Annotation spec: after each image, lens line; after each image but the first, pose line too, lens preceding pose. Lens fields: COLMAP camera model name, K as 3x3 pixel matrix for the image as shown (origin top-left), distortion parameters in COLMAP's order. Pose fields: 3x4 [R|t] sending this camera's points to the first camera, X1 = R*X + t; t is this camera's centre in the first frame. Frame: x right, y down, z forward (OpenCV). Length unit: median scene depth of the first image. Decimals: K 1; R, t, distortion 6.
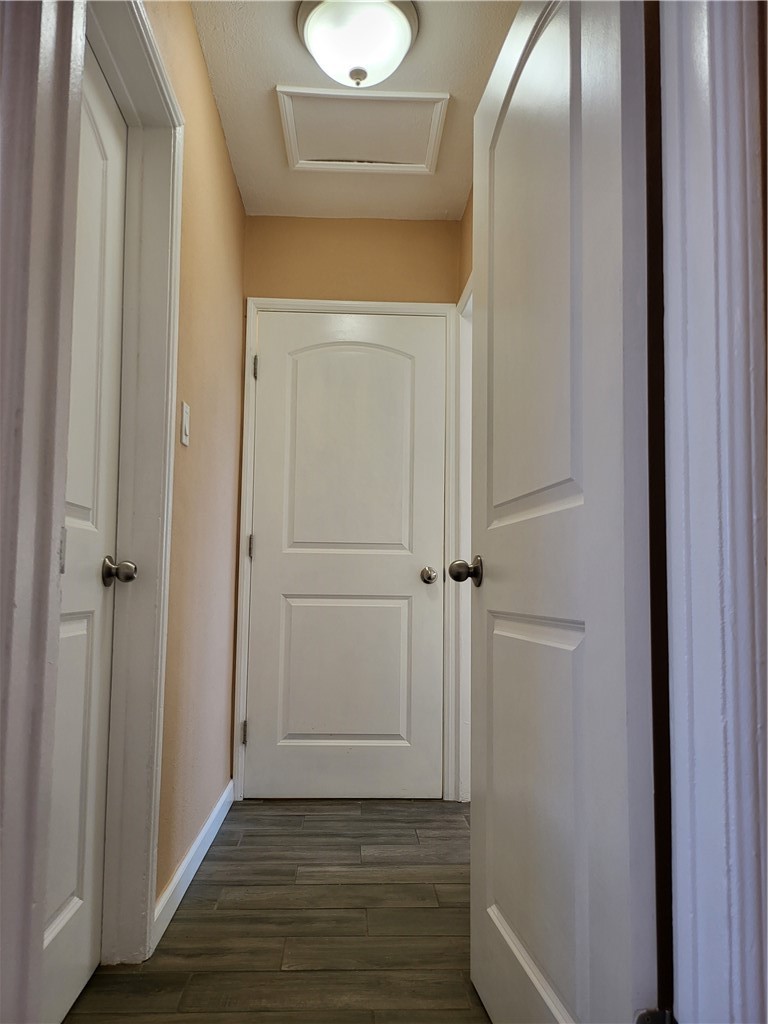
lens RADIAL K [[724.9, 0, 380.8], [0, 724.9, 514.9], [0, 0, 1]] dist [0.056179, -0.055322]
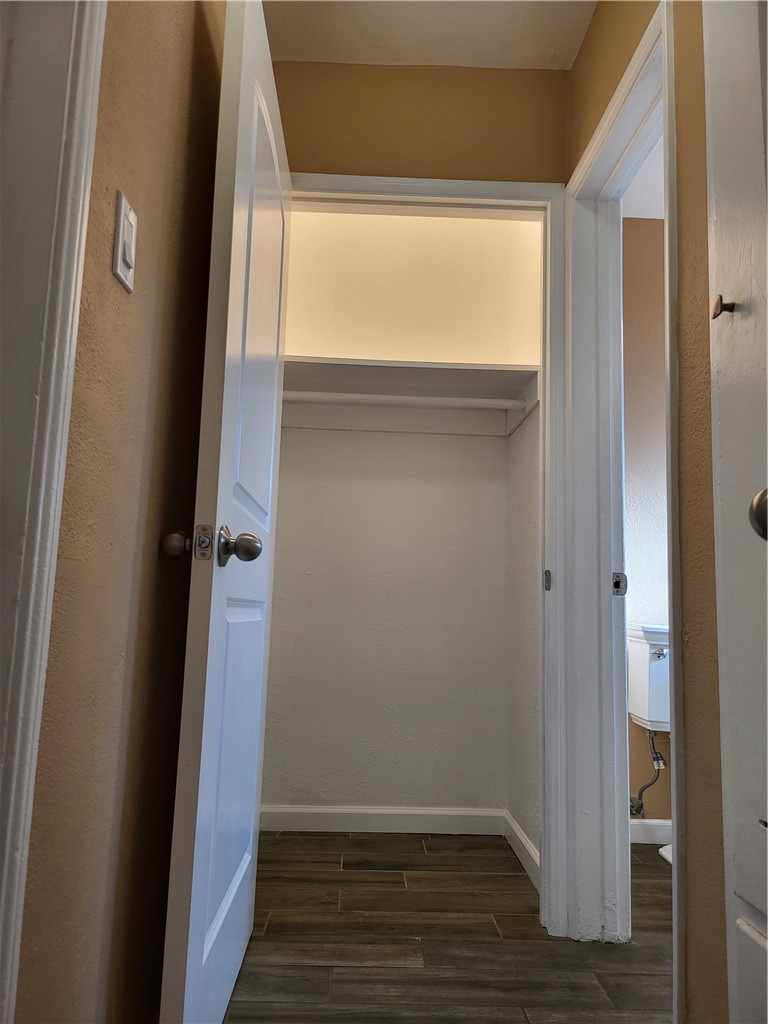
lens RADIAL K [[724.9, 0, 383.1], [0, 724.9, 512.8], [0, 0, 1]] dist [0.056179, -0.055322]
pose [[0.999786, 0.017026, -0.011755, -0.061648], [-0.017489, 0.999028, -0.040470, 0.056674], [0.011054, 0.040666, 0.999112, 0.375387]]
